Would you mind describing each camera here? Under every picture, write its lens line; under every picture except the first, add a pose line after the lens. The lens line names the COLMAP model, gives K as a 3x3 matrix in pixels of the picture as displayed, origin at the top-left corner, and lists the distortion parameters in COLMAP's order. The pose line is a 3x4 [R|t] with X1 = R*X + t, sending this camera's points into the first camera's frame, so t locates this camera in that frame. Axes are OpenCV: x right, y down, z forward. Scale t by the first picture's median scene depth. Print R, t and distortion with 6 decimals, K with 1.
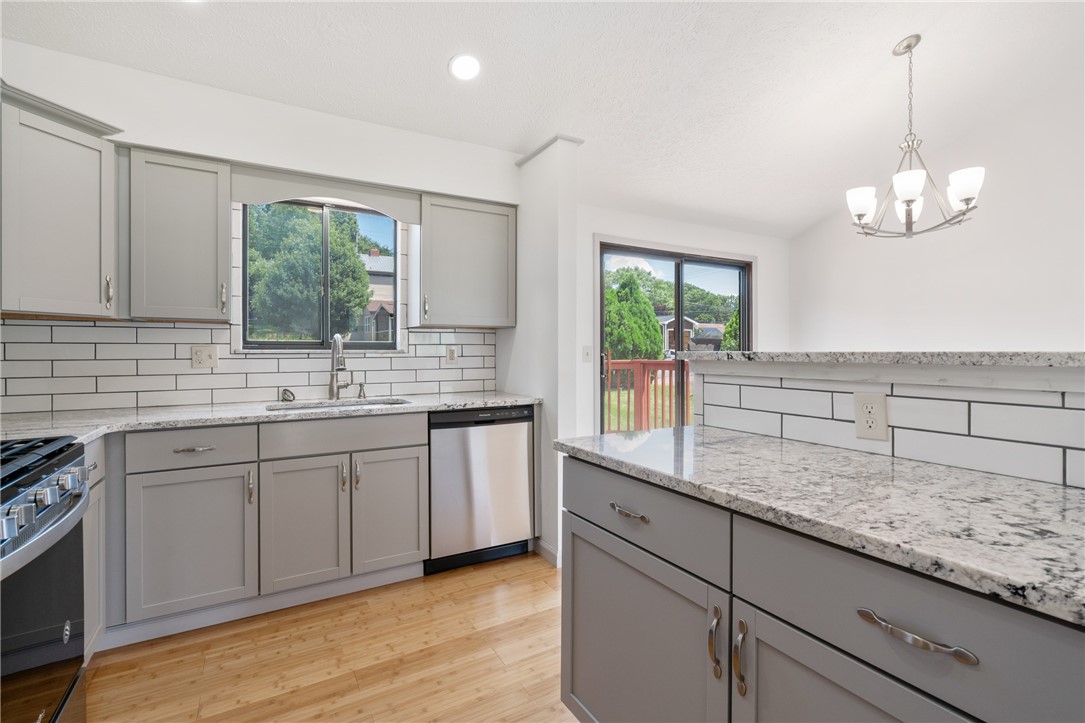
lens RADIAL K [[493.1, 0, 540.8], [0, 493.1, 352.7], [0, 0, 1]] dist [-0.005831, 0.002940]
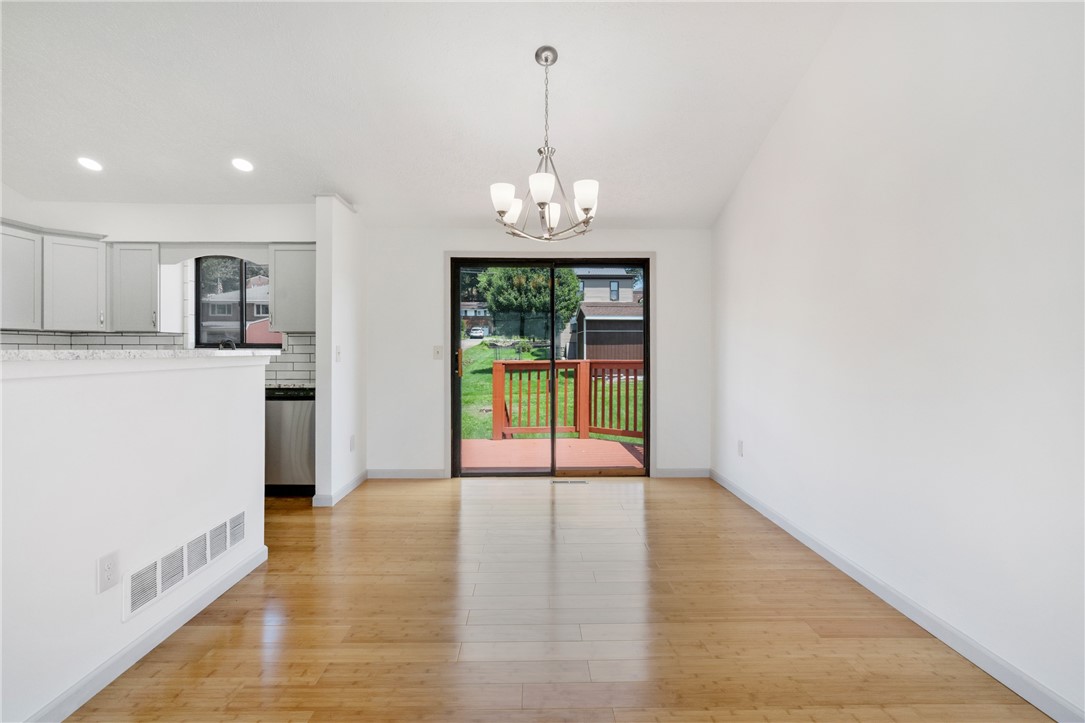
lens RADIAL K [[493.1, 0, 536.2], [0, 493.1, 353.1], [0, 0, 1]] dist [-0.005831, 0.002940]
pose [[0.869440, 0.008994, -0.493957, 1.436729], [-0.007737, 0.999960, 0.004588, -0.005711], [0.493978, -0.000167, 0.869474, 0.125140]]
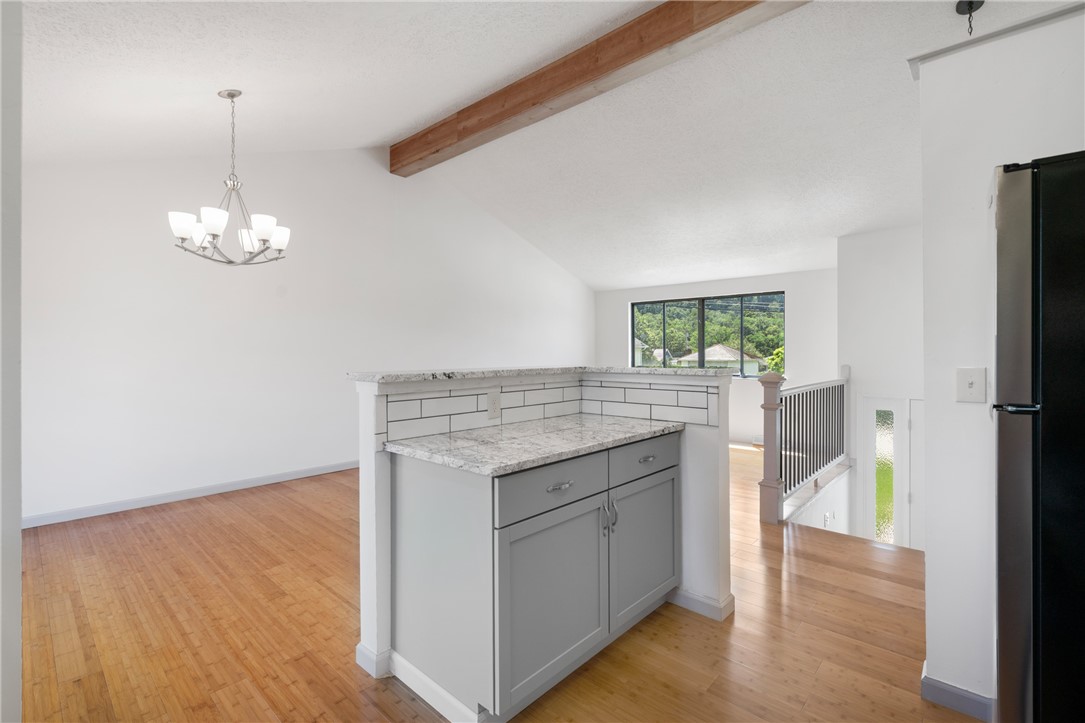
lens RADIAL K [[493.1, 0, 532.2], [0, 493.1, 355.5], [0, 0, 1]] dist [-0.005831, 0.002940]
pose [[-0.281146, -0.004743, 0.959653, -0.620777], [0.010003, 0.999919, 0.007873, -0.037426], [-0.959613, 0.011813, -0.281076, 0.778955]]
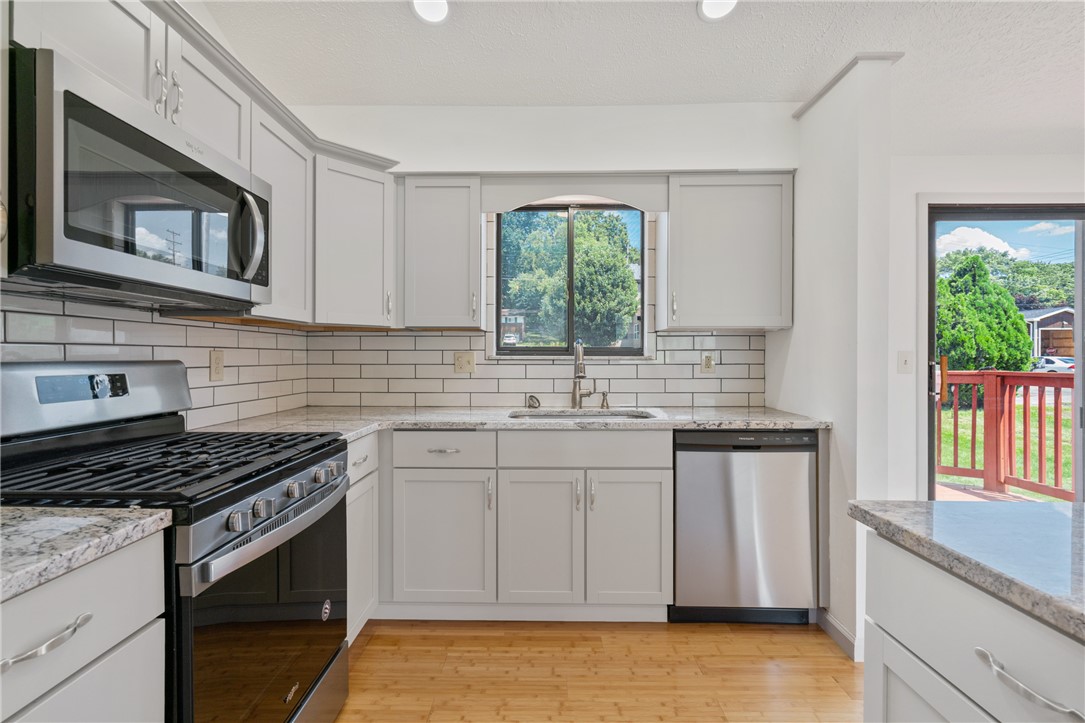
lens RADIAL K [[493.1, 0, 534.7], [0, 493.1, 359.1], [0, 0, 1]] dist [-0.005831, 0.002940]
pose [[0.854527, 0.003192, -0.519397, 0.006461], [-0.003647, 0.999993, 0.000145, 0.000453], [0.519394, 0.001770, 0.854533, 0.172955]]
